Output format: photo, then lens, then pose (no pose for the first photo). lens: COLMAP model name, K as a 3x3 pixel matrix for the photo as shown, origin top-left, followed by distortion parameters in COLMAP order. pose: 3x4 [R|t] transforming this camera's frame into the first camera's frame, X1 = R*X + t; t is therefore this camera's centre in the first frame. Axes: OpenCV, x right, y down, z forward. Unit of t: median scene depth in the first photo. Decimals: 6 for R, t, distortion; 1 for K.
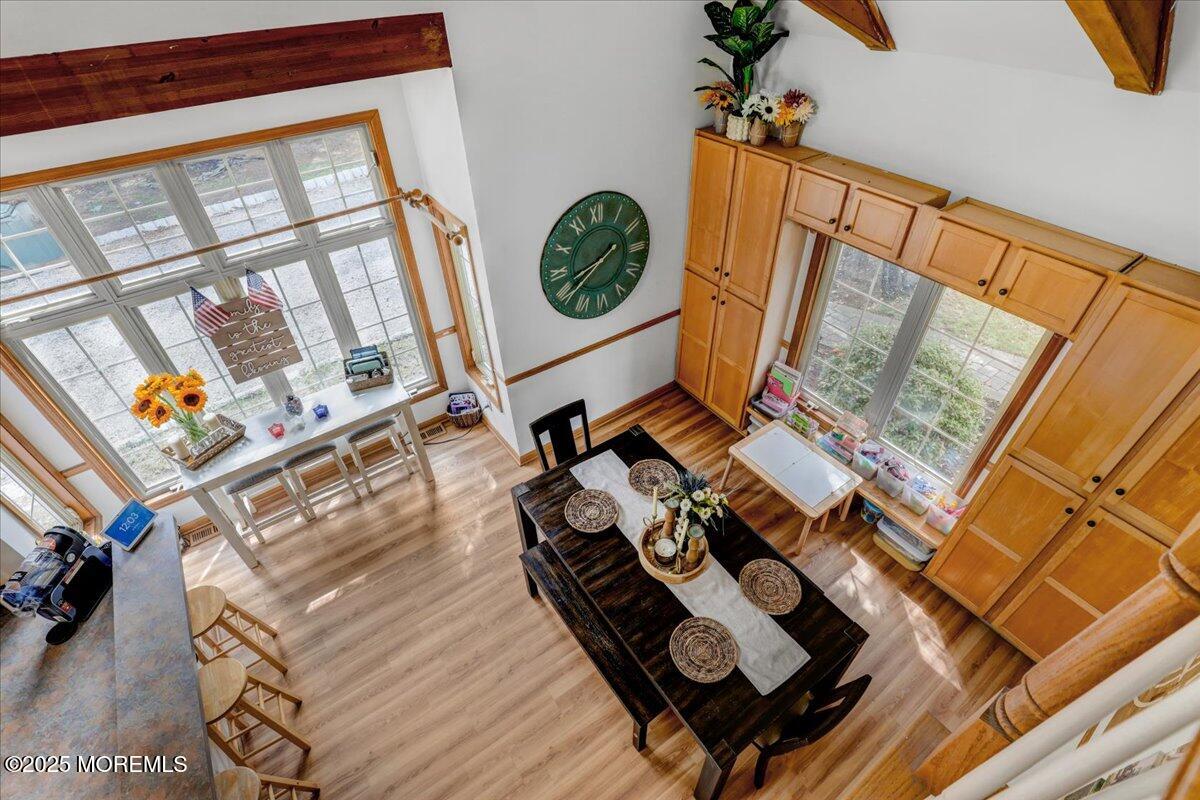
lens RADIAL K [[560.5, 0, 608.2], [0, 560.5, 390.3], [0, 0, 1]] dist [-0.035130, 0.005962]
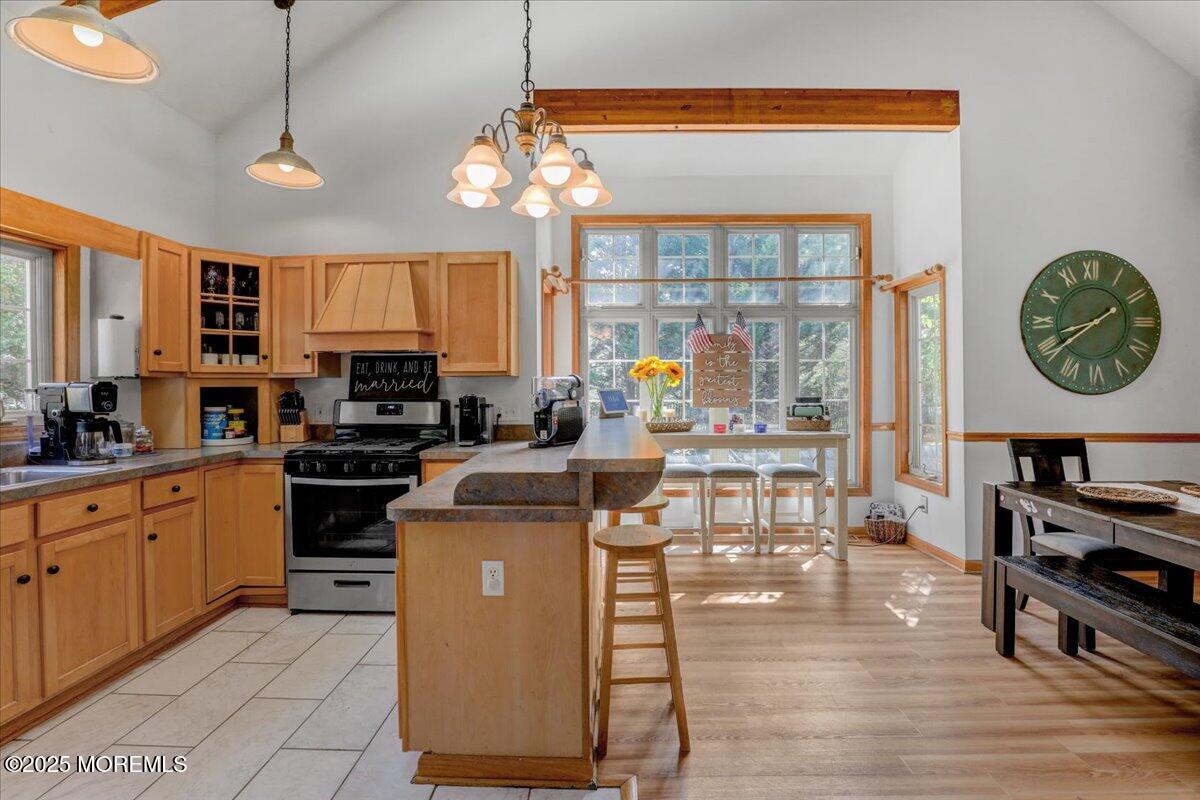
lens RADIAL K [[560.5, 0, 600.3], [0, 560.5, 384.2], [0, 0, 1]] dist [-0.035130, 0.005962]
pose [[0.806759, 0.012091, -0.590757, -0.142007], [-0.396116, 0.752928, -0.525539, 0.655150], [0.438443, 0.657992, 0.612221, 0.171807]]
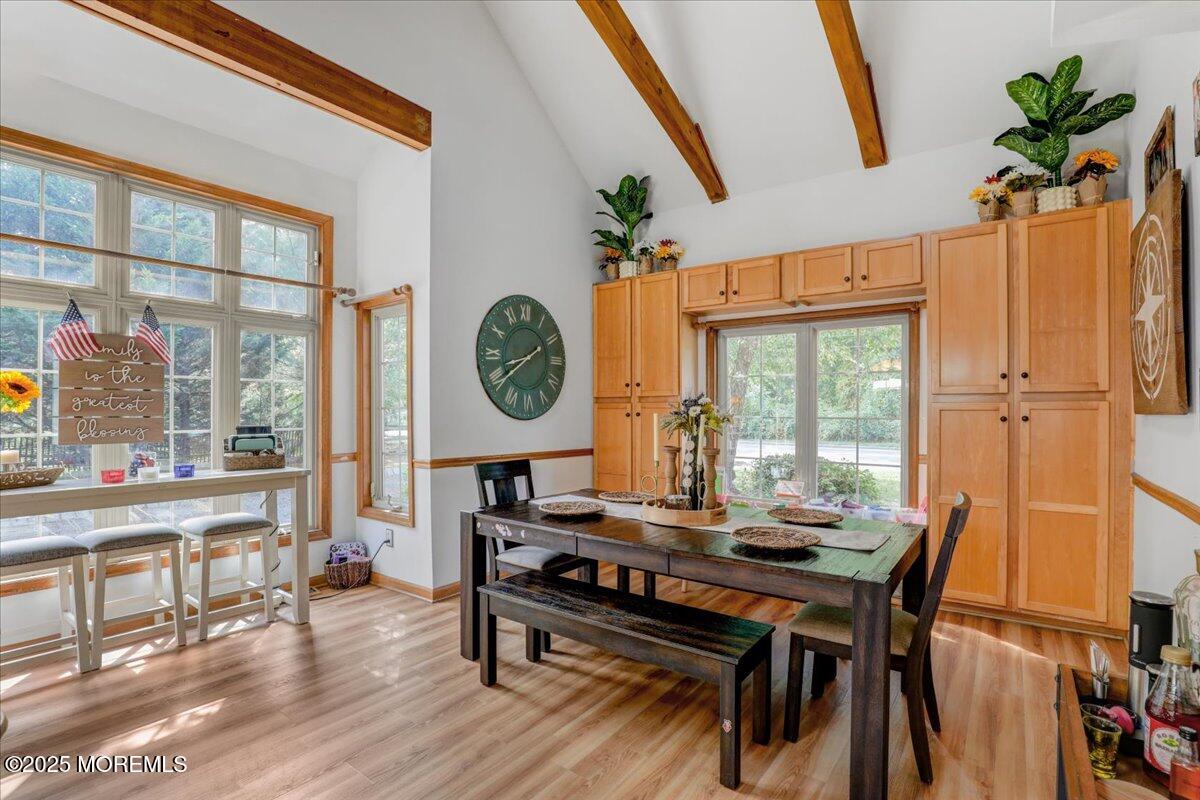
lens RADIAL K [[560.5, 0, 602.1], [0, 560.5, 410.0], [0, 0, 1]] dist [-0.035130, 0.005962]
pose [[0.949947, 0.017377, 0.311927, -0.217232], [0.193081, 0.752276, -0.629921, 0.559365], [-0.245602, 0.658619, 0.711267, 0.283007]]
